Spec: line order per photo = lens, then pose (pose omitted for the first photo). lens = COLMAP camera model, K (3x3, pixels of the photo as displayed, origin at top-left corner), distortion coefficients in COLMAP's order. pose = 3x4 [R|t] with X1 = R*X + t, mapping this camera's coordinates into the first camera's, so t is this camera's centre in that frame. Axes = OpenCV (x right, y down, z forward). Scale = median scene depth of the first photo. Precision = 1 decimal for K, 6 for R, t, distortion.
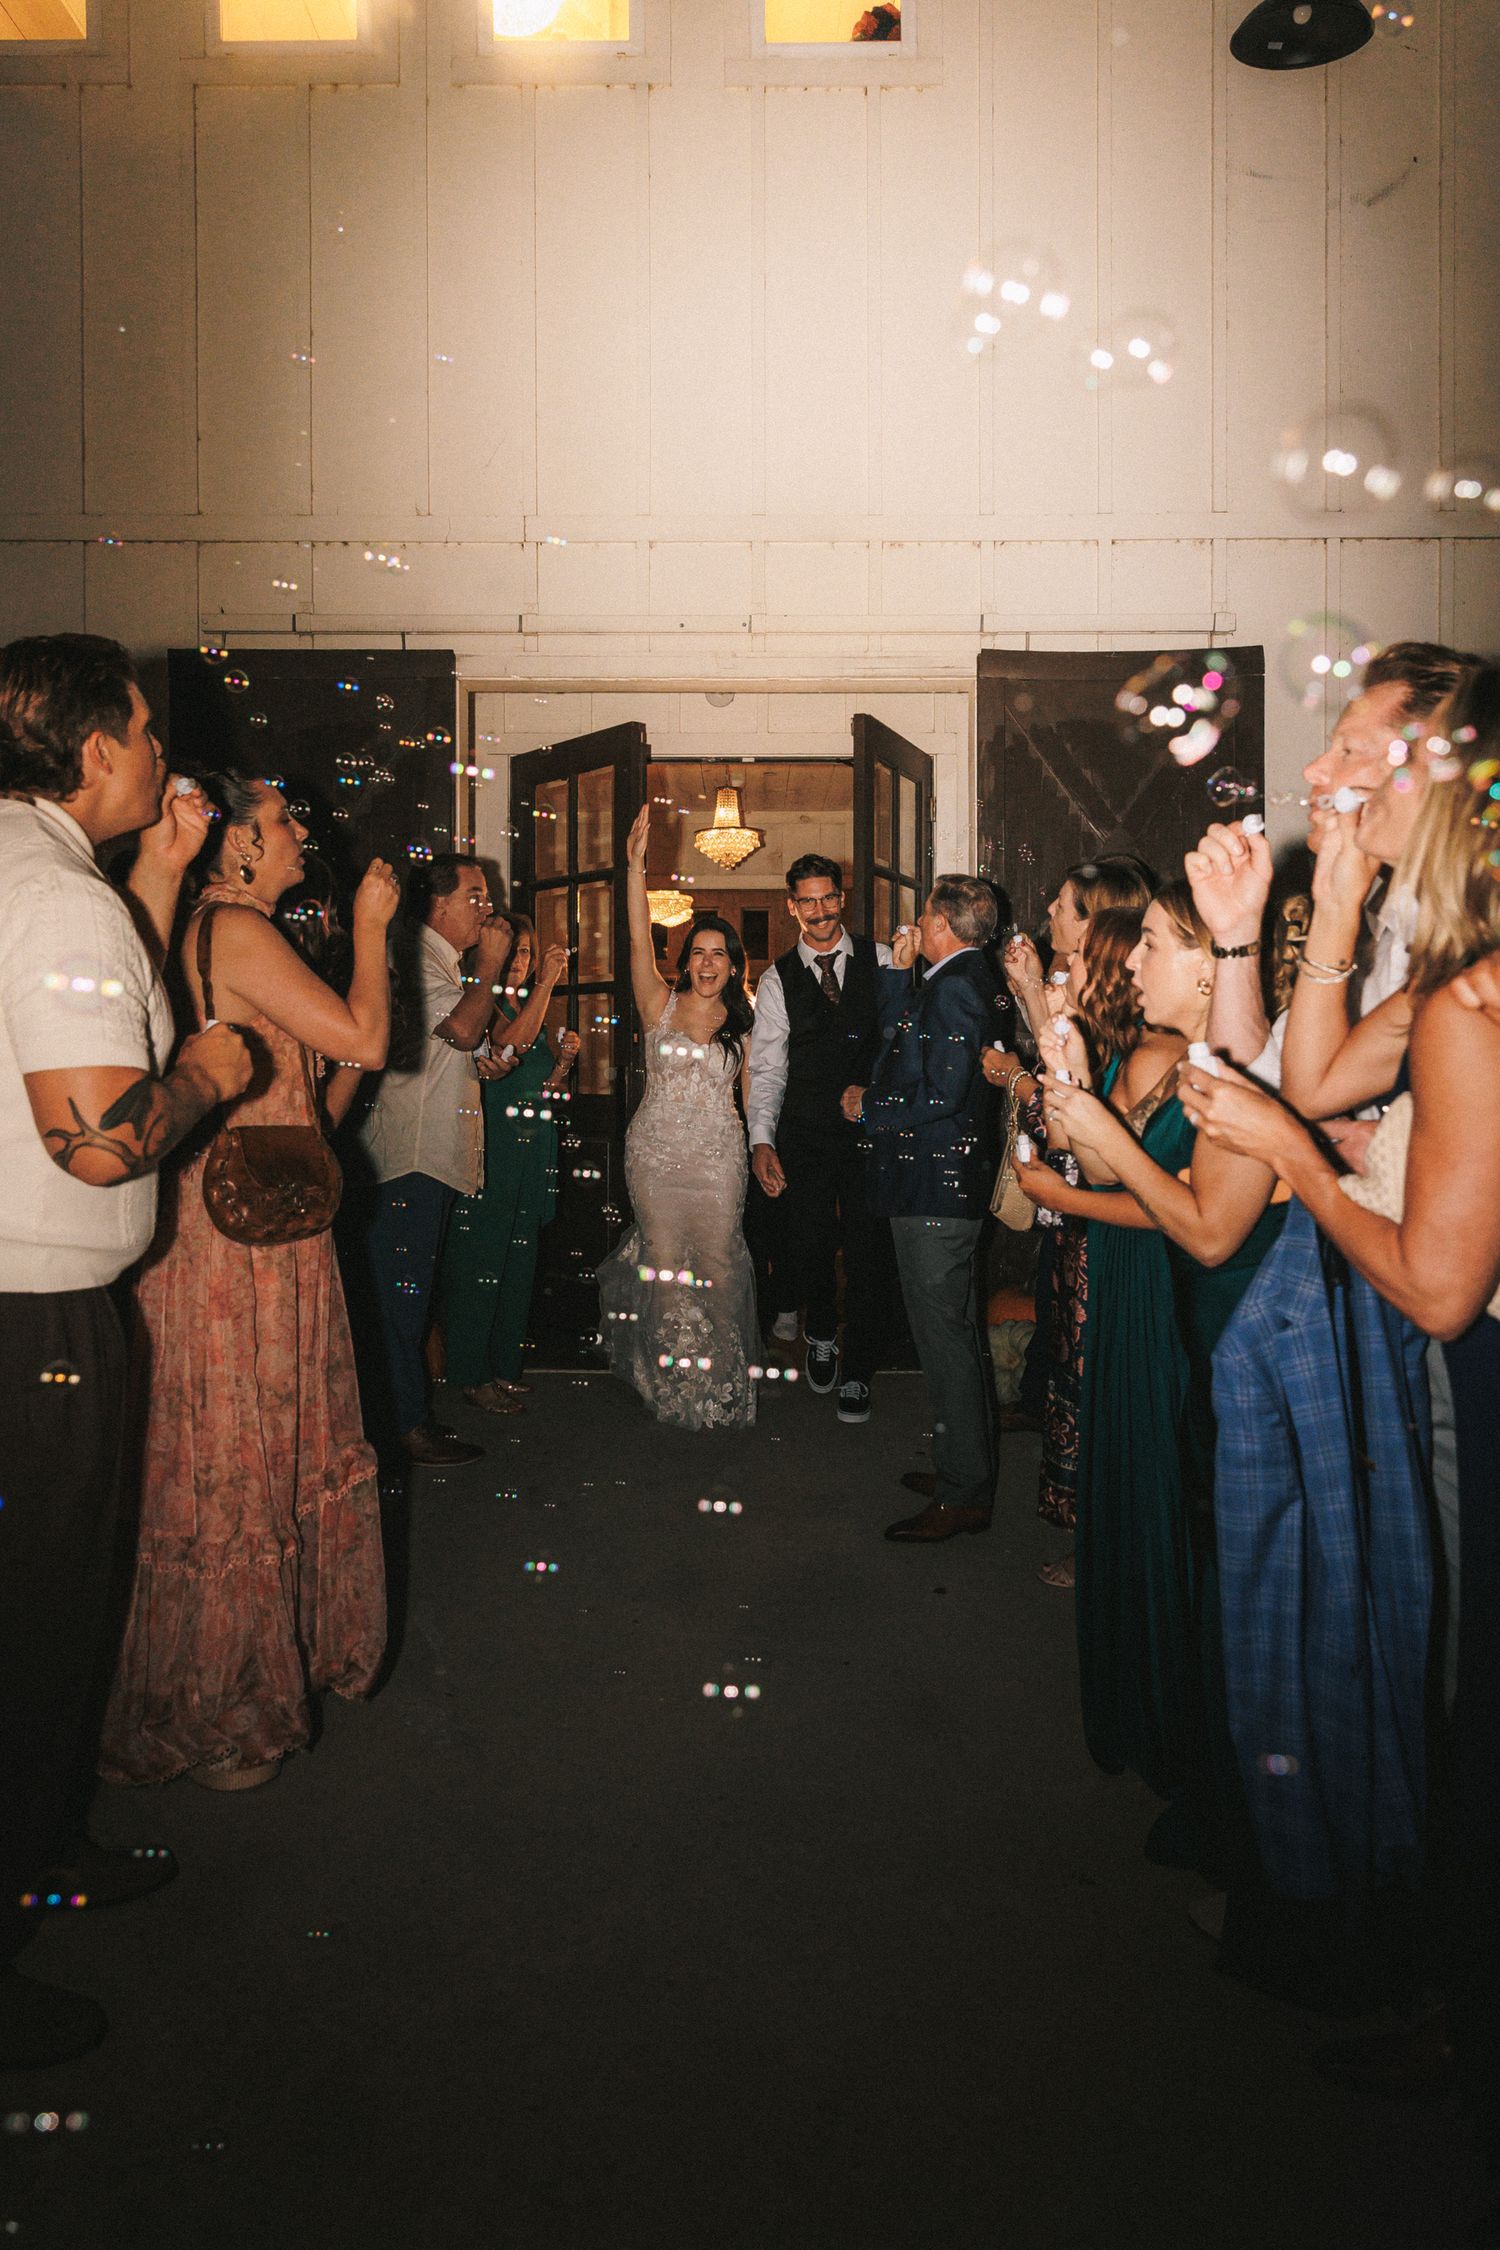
lens RADIAL K [[1625.3, 0, 754.6], [0, 1625.3, 1127.2], [0, 0, 1]] dist [0.013005, -0.014206]
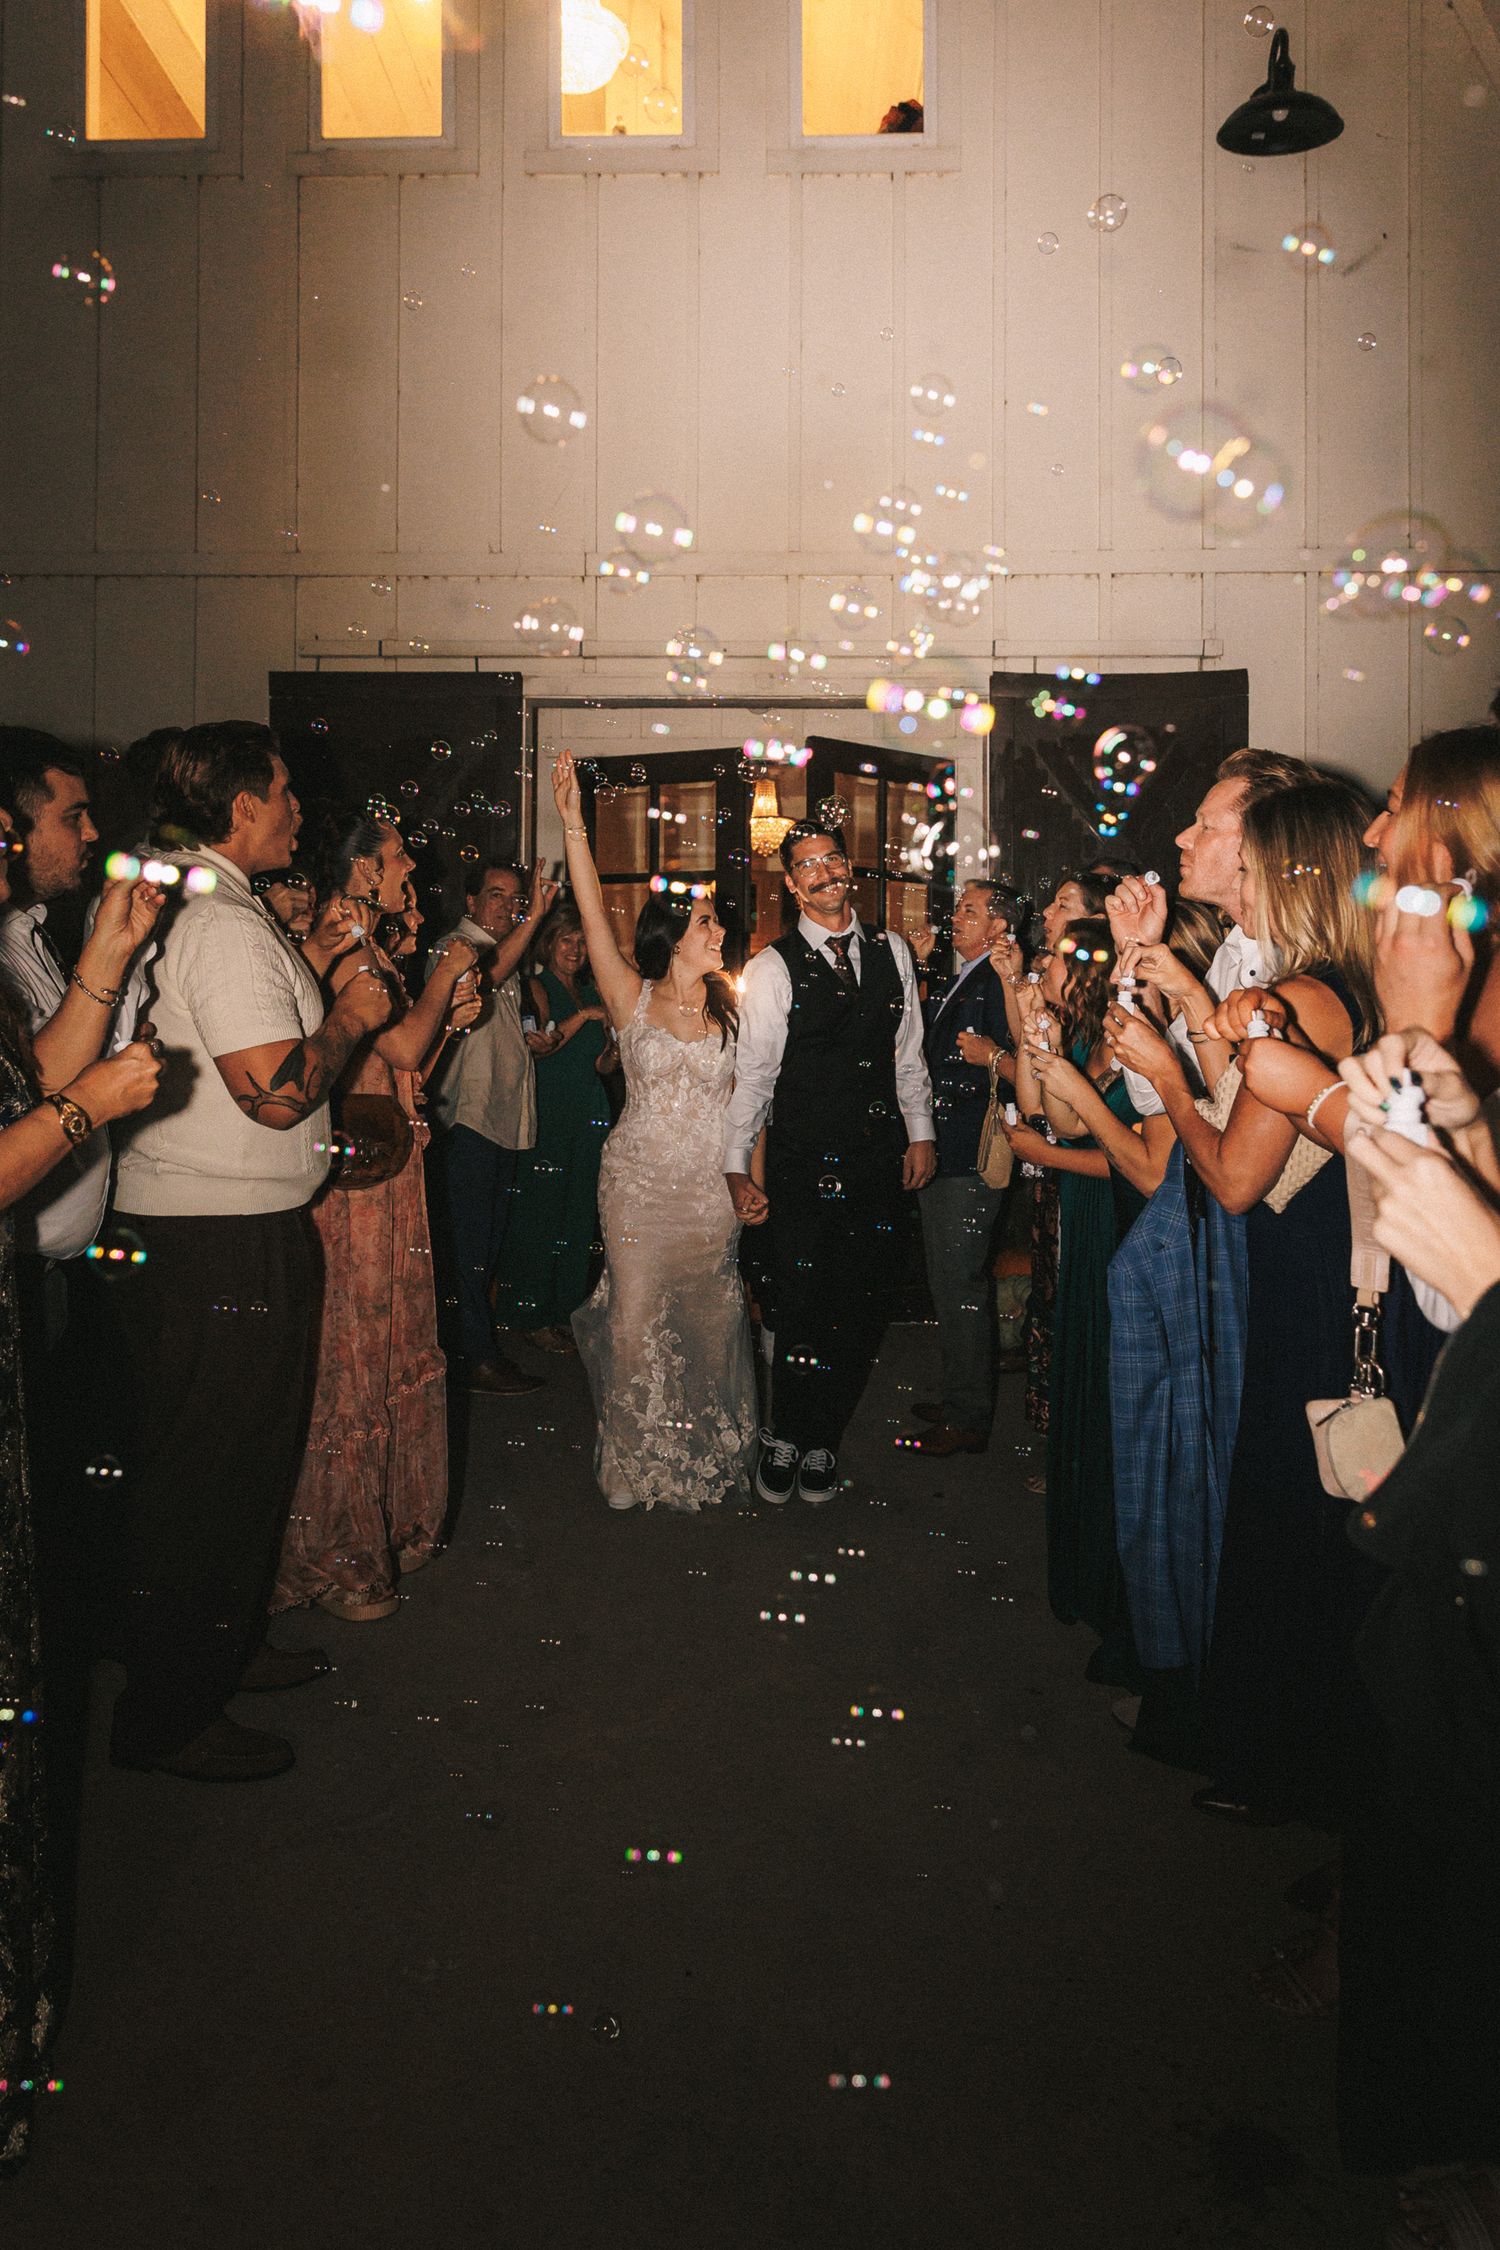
lens RADIAL K [[1625.3, 0, 749.7], [0, 1625.3, 1122.5], [0, 0, 1]] dist [0.013005, -0.014206]
pose [[0.999611, 0.007838, -0.026750, 0.005579], [-0.007433, 0.999857, 0.015208, -0.001027], [0.026865, -0.015003, 0.999526, -0.139341]]
